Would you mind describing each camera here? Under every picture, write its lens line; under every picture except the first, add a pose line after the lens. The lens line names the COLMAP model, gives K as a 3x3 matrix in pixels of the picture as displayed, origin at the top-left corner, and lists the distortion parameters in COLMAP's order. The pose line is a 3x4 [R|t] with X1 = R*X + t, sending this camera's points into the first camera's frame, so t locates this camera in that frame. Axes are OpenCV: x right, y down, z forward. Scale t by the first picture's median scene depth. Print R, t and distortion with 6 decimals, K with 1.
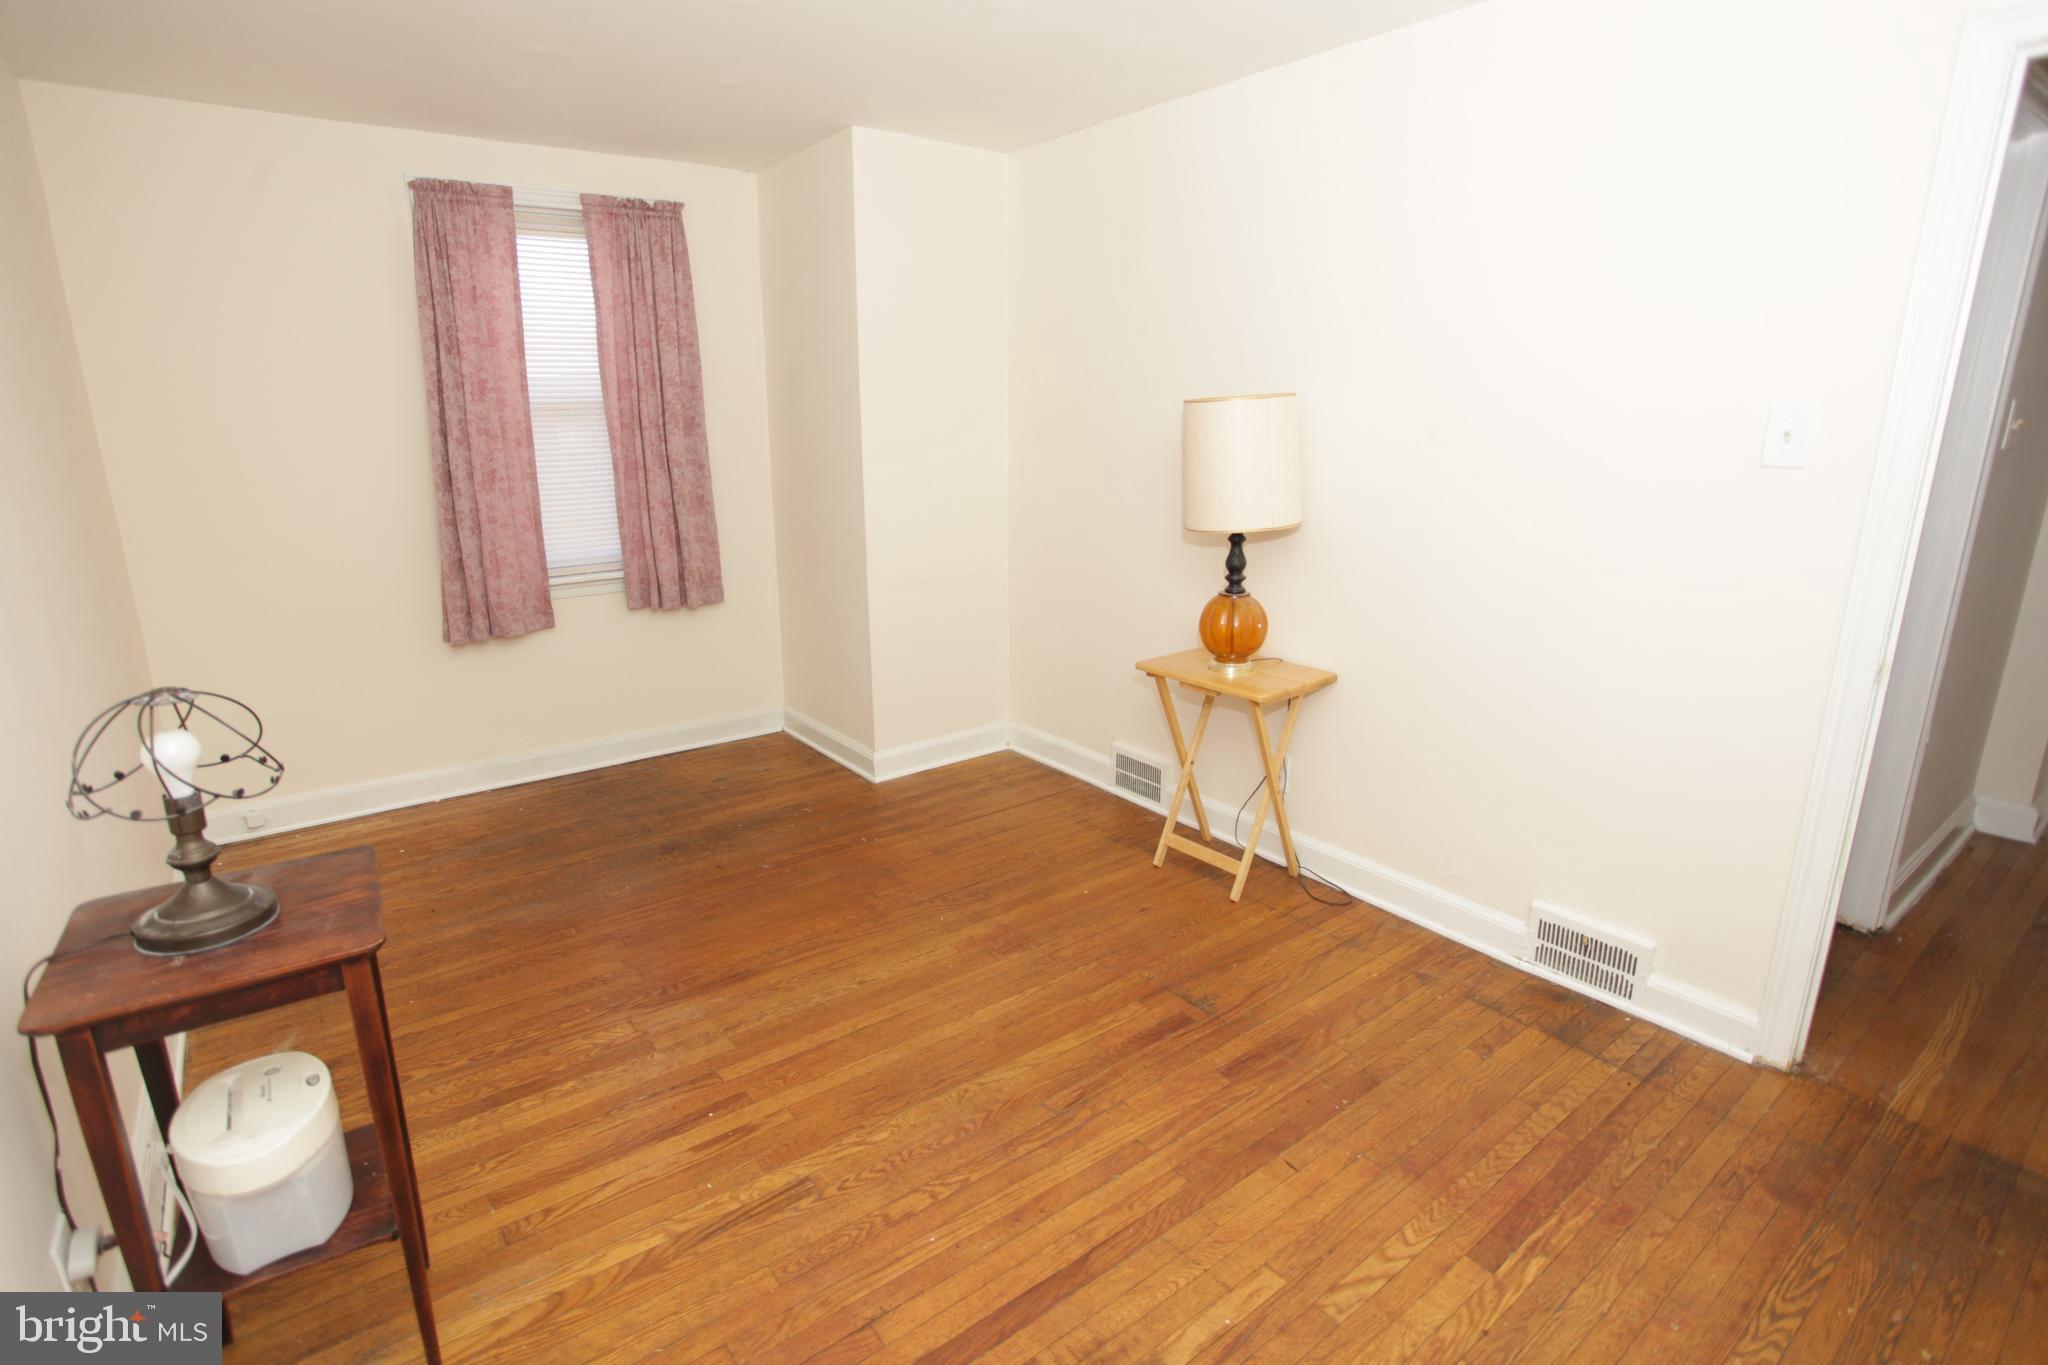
lens RADIAL K [[1012.2, 0, 1026.4], [0, 1012.2, 679.9], [0, 0, 1]] dist [-0.072903, 0.030741]
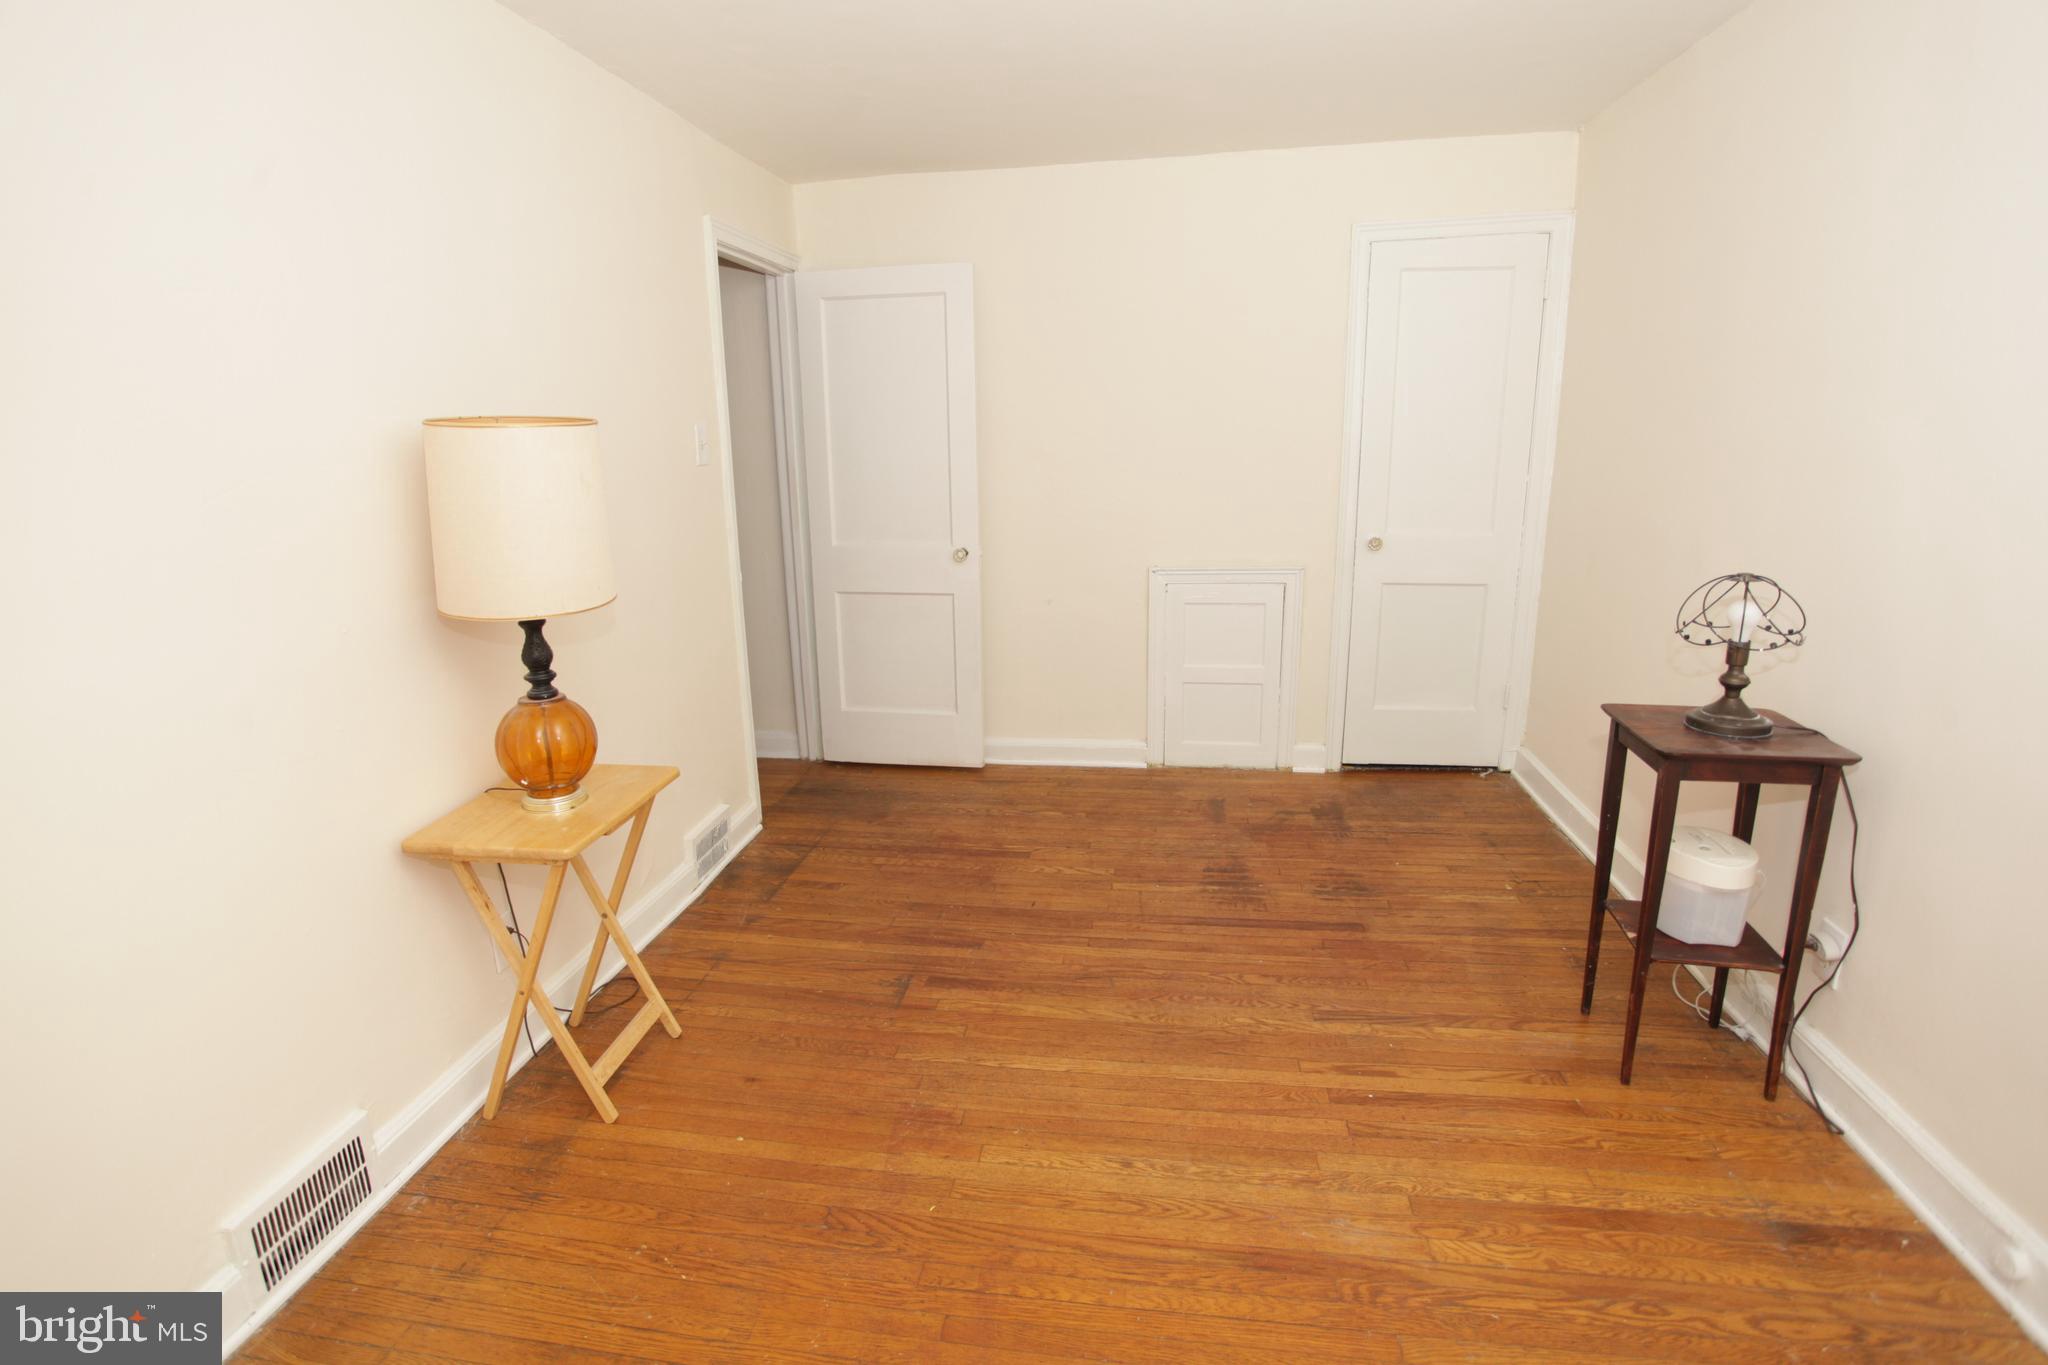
lens RADIAL K [[1012.2, 0, 1025.7], [0, 1012.2, 674.0], [0, 0, 1]] dist [-0.072903, 0.030741]
pose [[-0.690011, -0.153757, 0.707279, -0.702290], [0.213413, 0.890515, 0.401793, -0.414950], [-0.691621, 0.428185, -0.581652, 1.596413]]
